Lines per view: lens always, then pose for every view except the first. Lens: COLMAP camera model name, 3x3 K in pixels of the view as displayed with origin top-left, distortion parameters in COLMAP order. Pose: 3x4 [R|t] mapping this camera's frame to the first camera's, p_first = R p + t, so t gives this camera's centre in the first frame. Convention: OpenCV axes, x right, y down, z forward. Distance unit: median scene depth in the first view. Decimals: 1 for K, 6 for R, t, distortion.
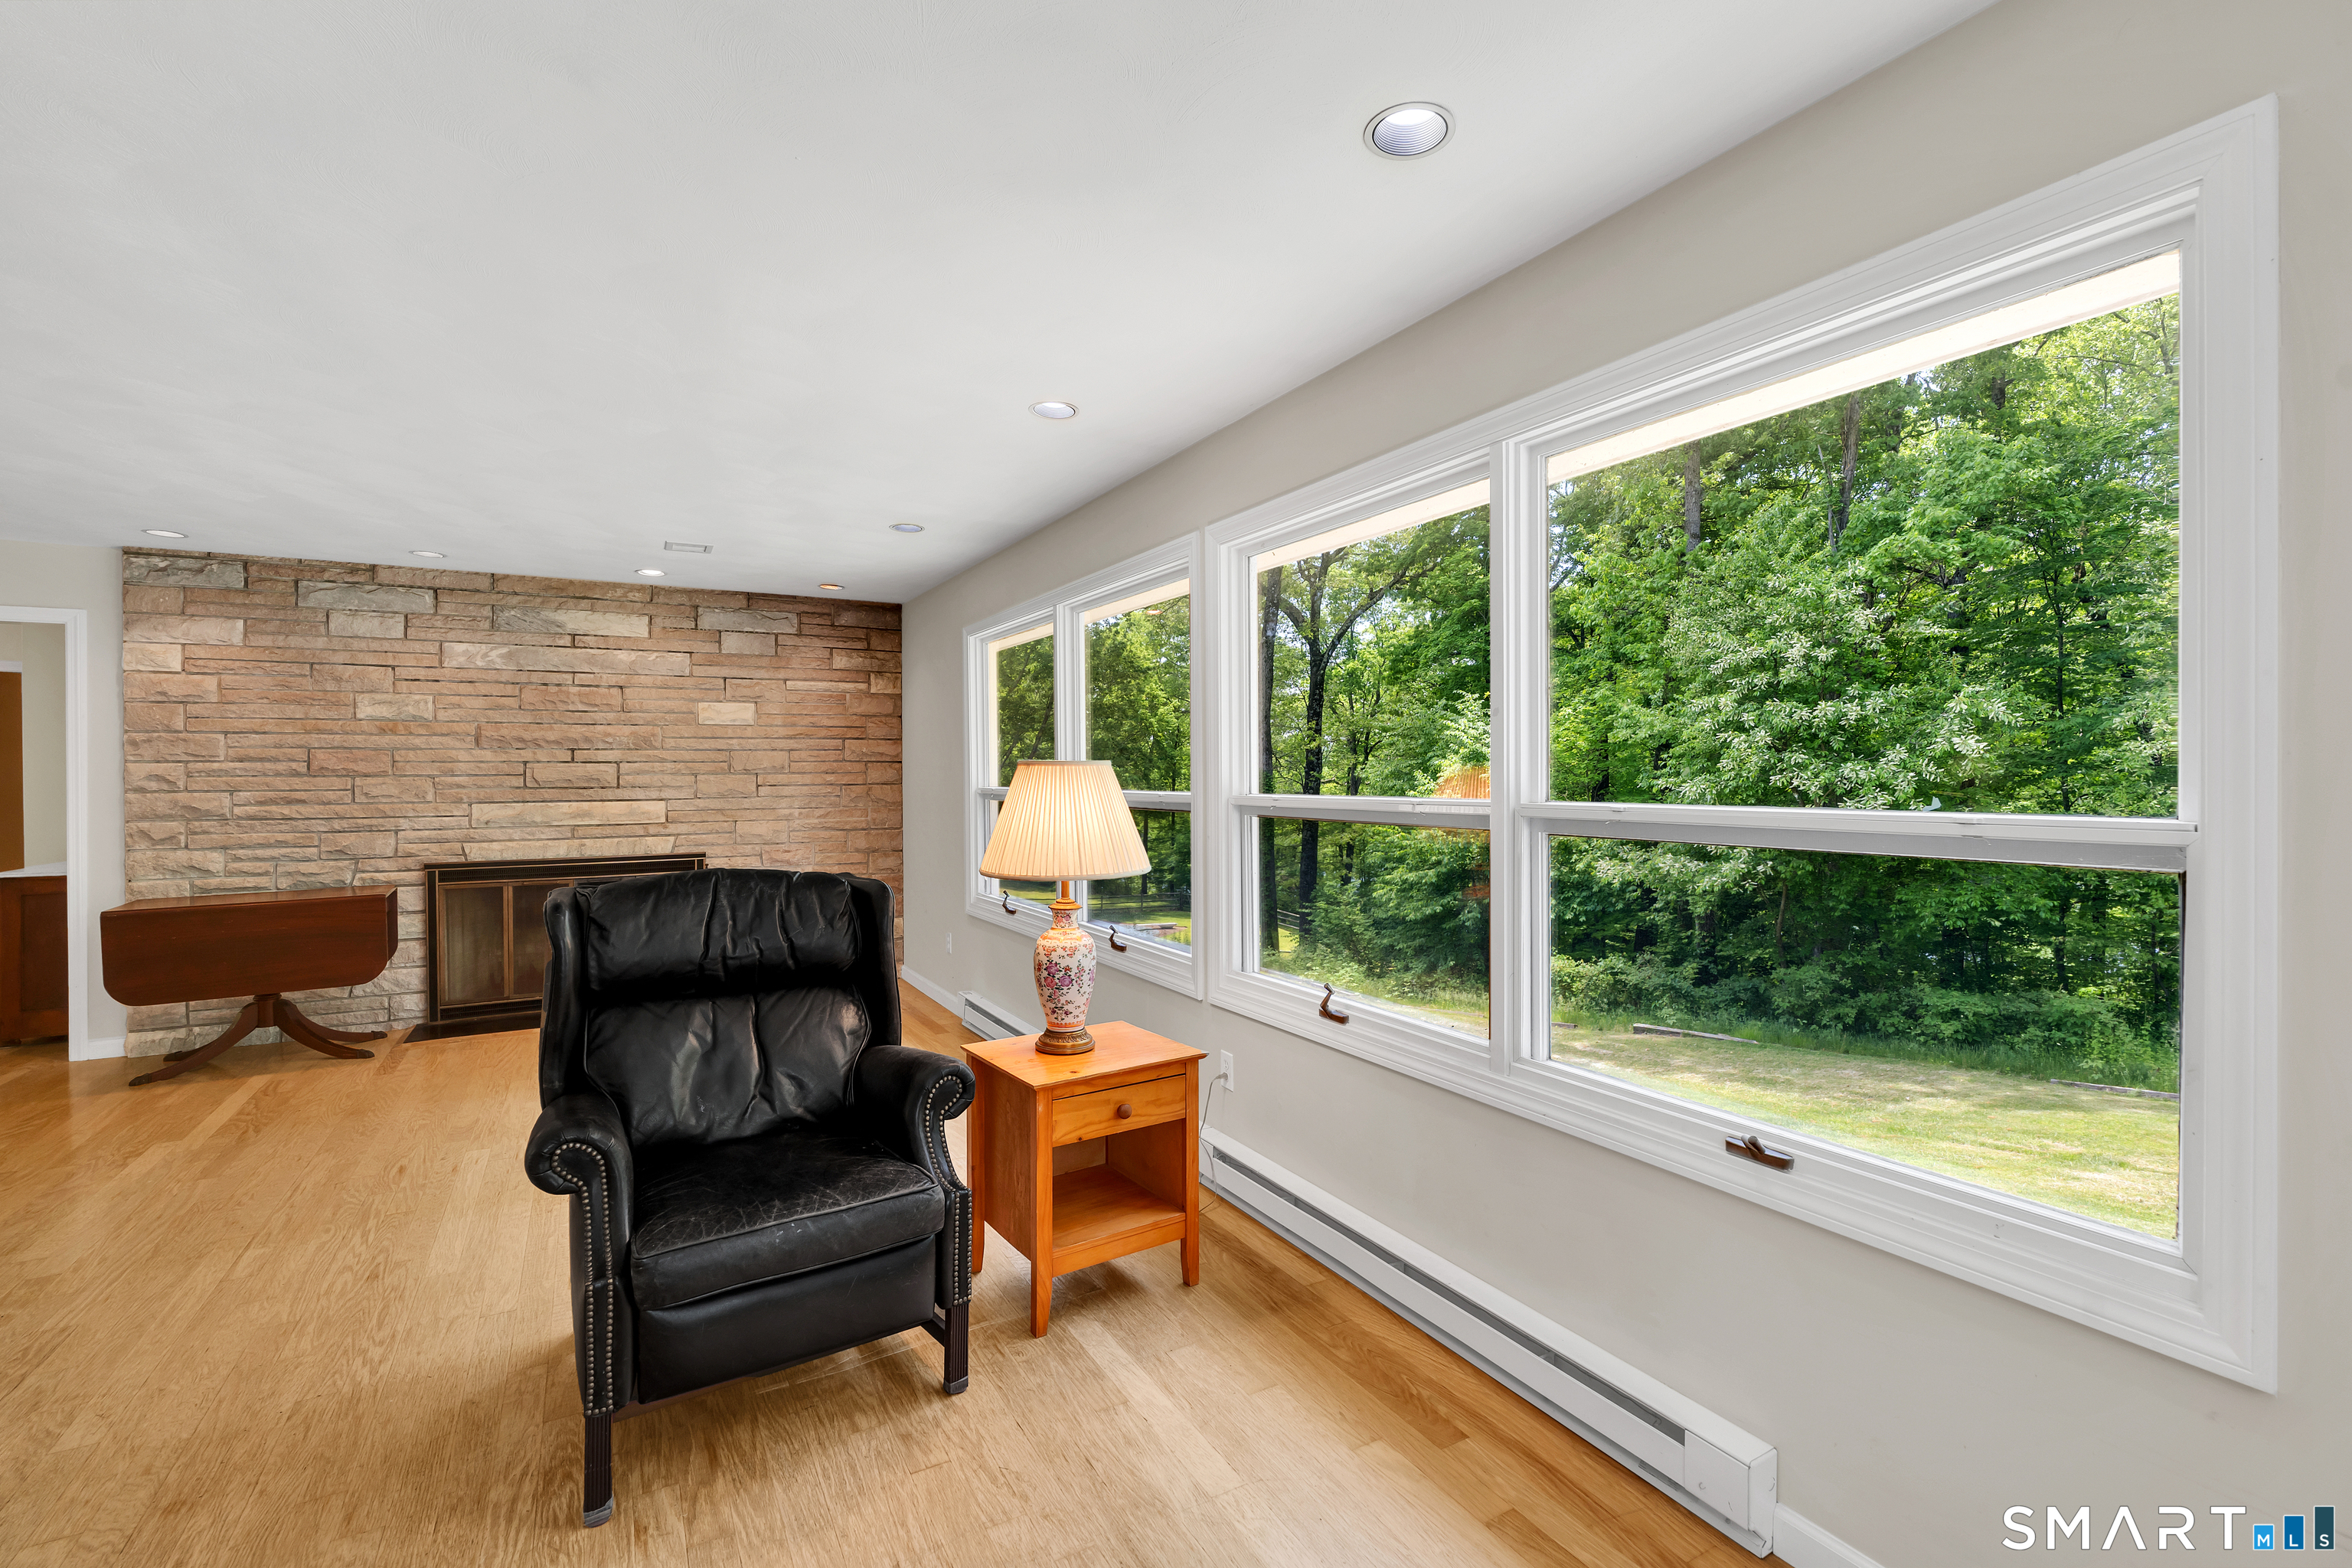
lens RADIAL K [[1050.7, 0, 1183.4], [0, 1050.7, 779.4], [0, 0, 1]] dist [-0.005725, 0.003364]
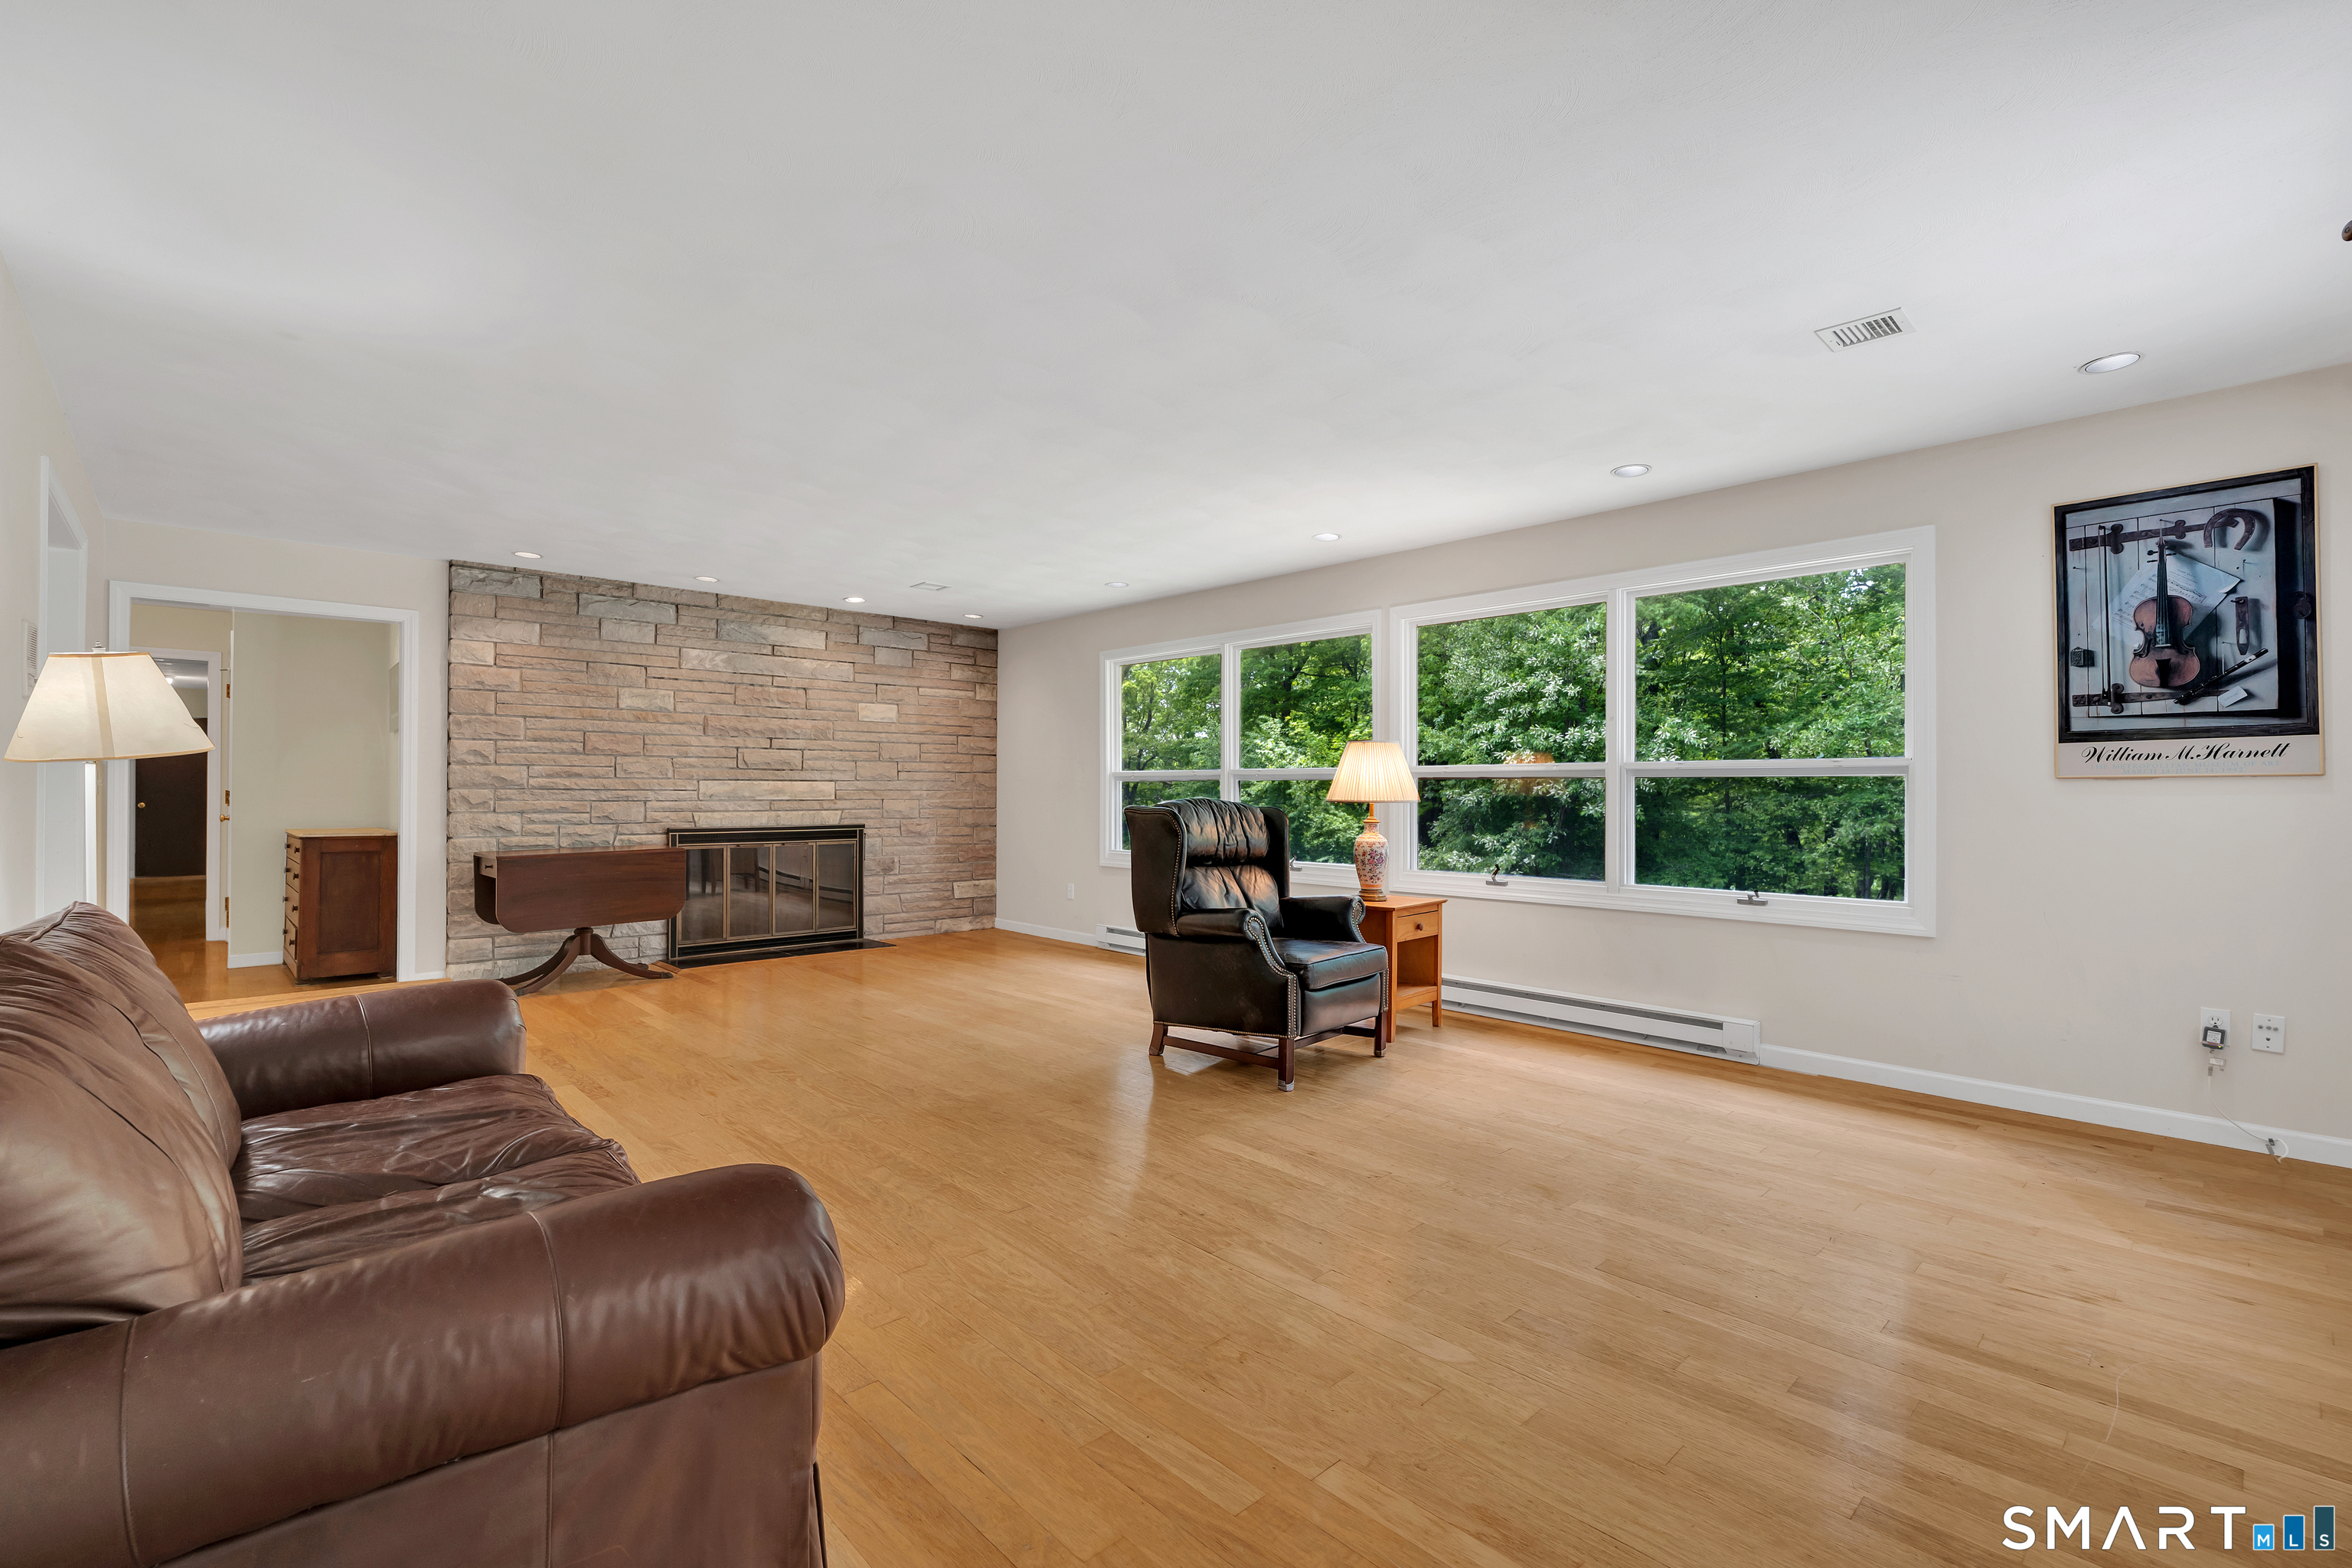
lens RADIAL K [[1050.7, 0, 1188.7], [0, 1050.7, 785.5], [0, 0, 1]] dist [-0.005725, 0.003364]
pose [[0.969298, 0.008261, 0.245749, -0.422149], [-0.005083, 0.999895, -0.013561, 0.042590], [-0.245835, 0.011896, 0.969239, -0.328455]]
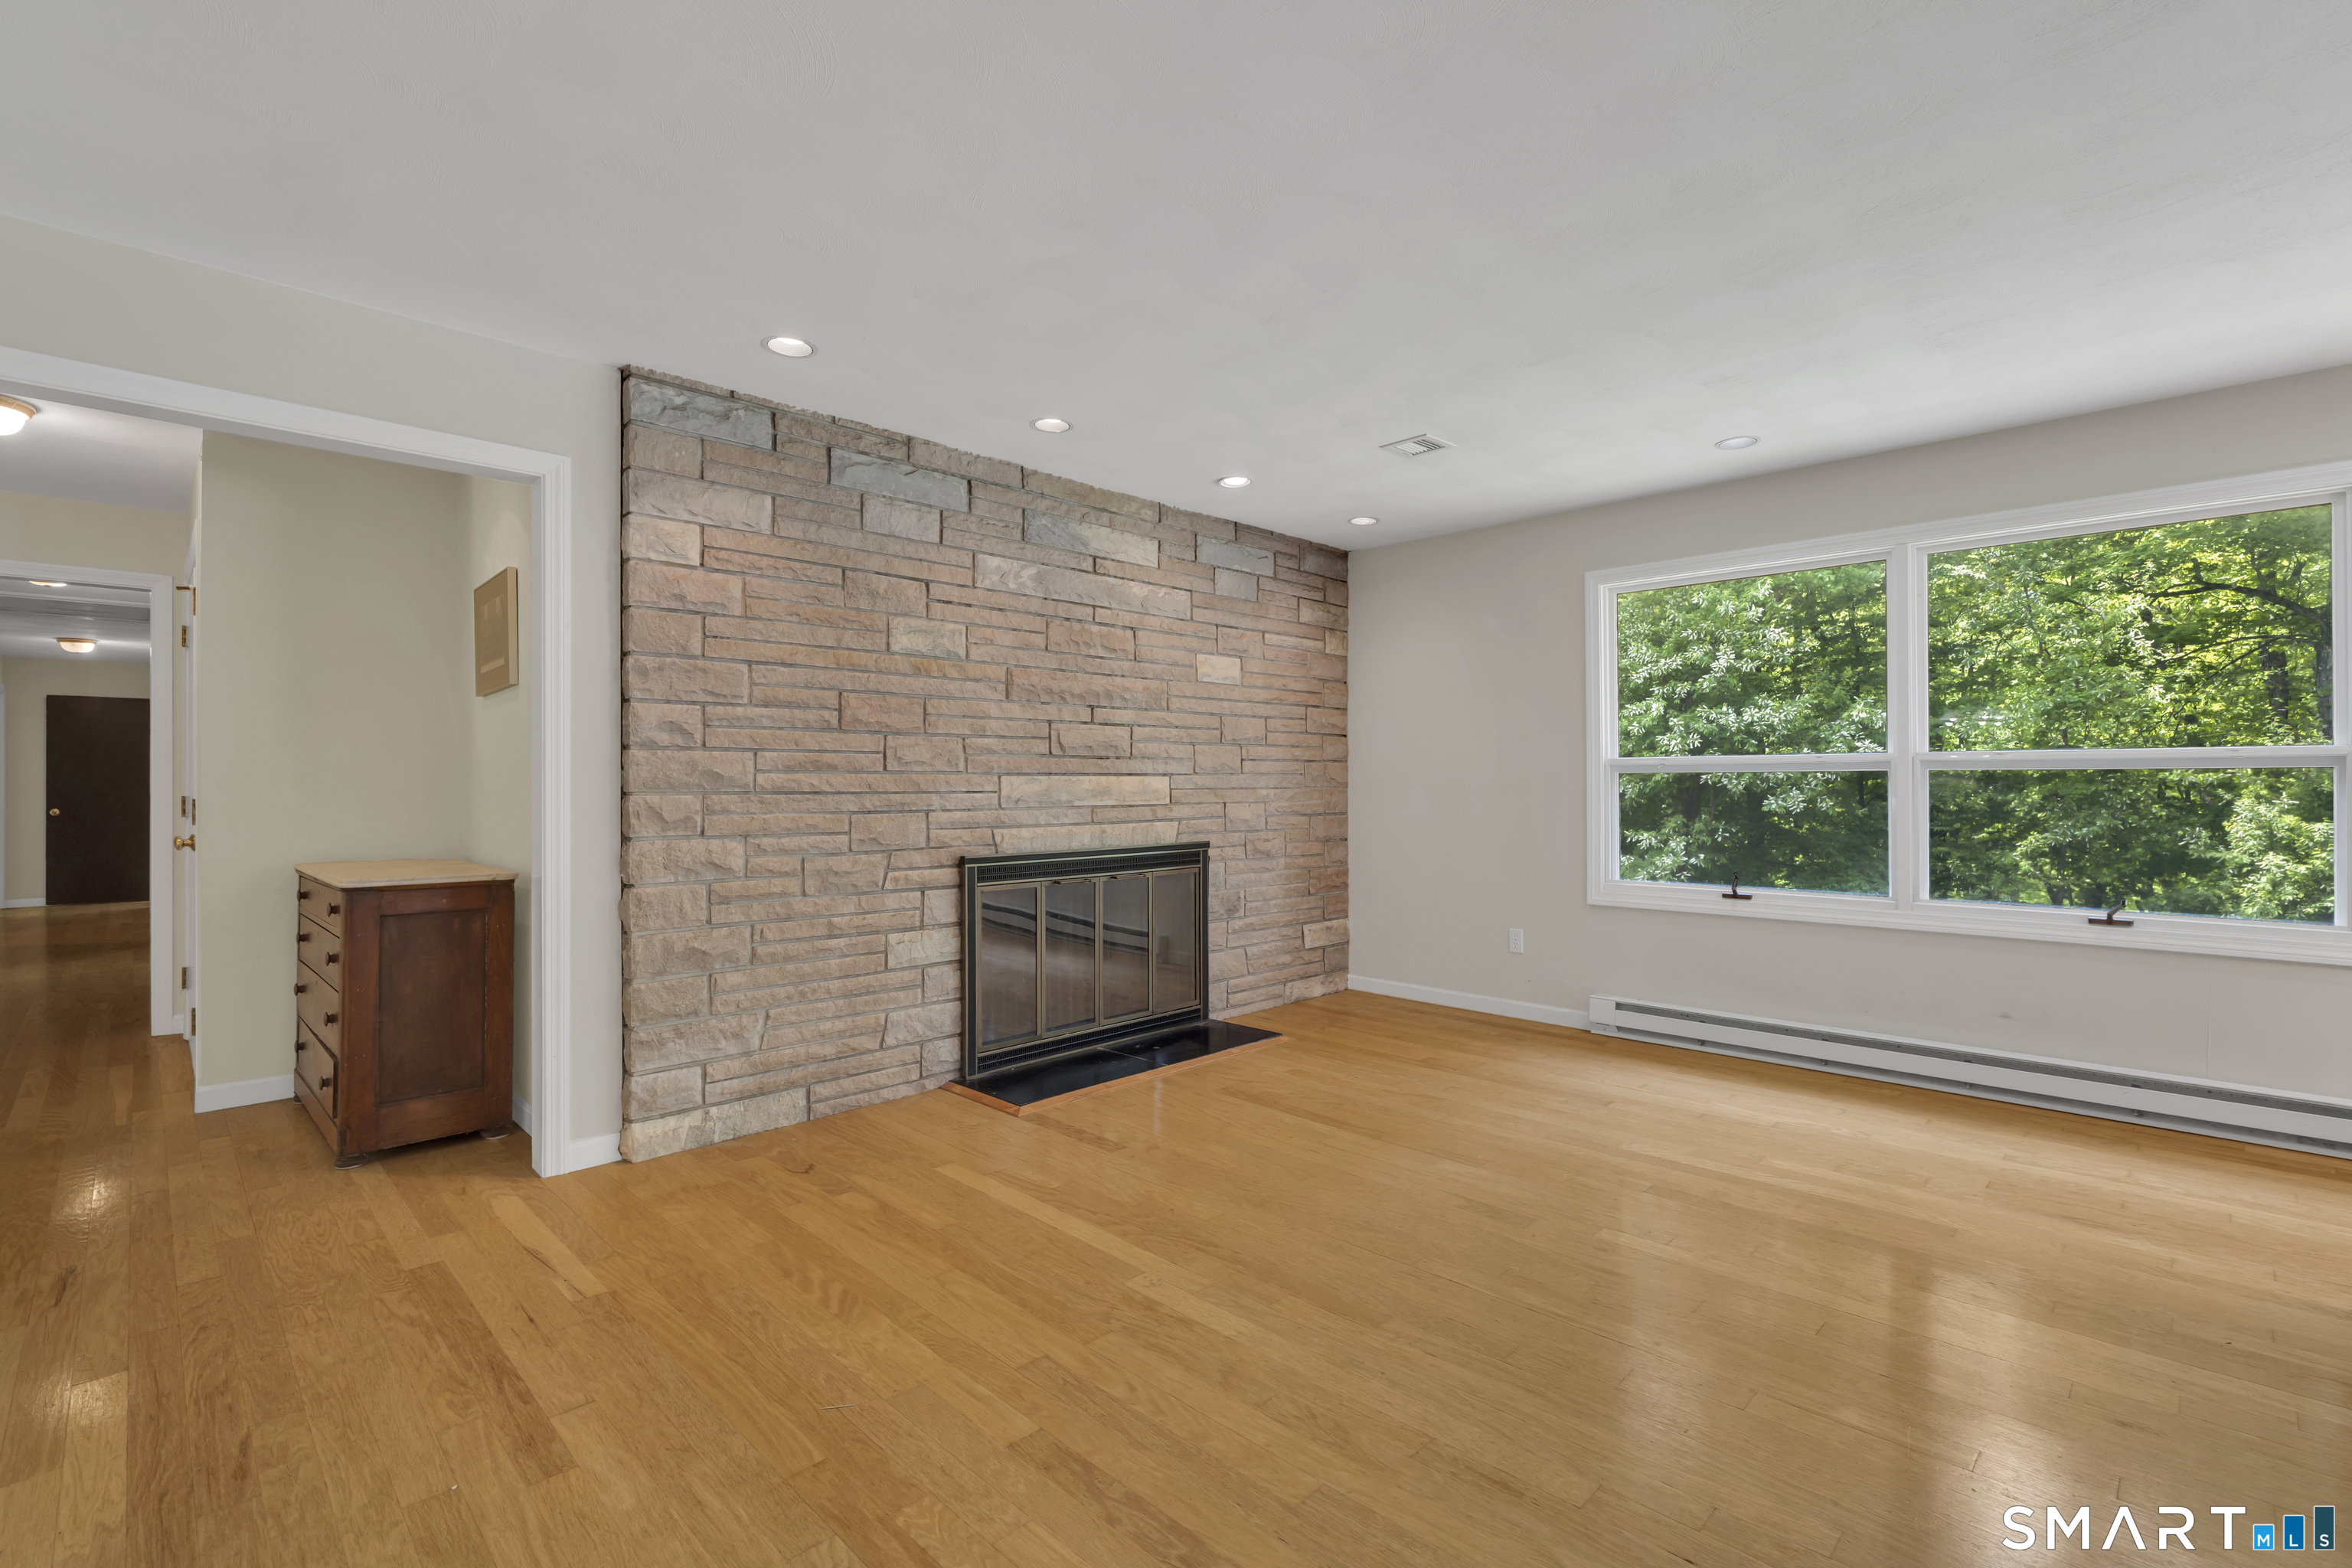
lens RADIAL K [[1050.7, 0, 1190.8], [0, 1050.7, 780.3], [0, 0, 1]] dist [-0.005725, 0.003364]
pose [[0.960847, 0.002526, 0.277068, -0.749205], [0.000069, 0.999956, -0.009357, 0.033279], [-0.277079, 0.009010, 0.960805, 0.252643]]
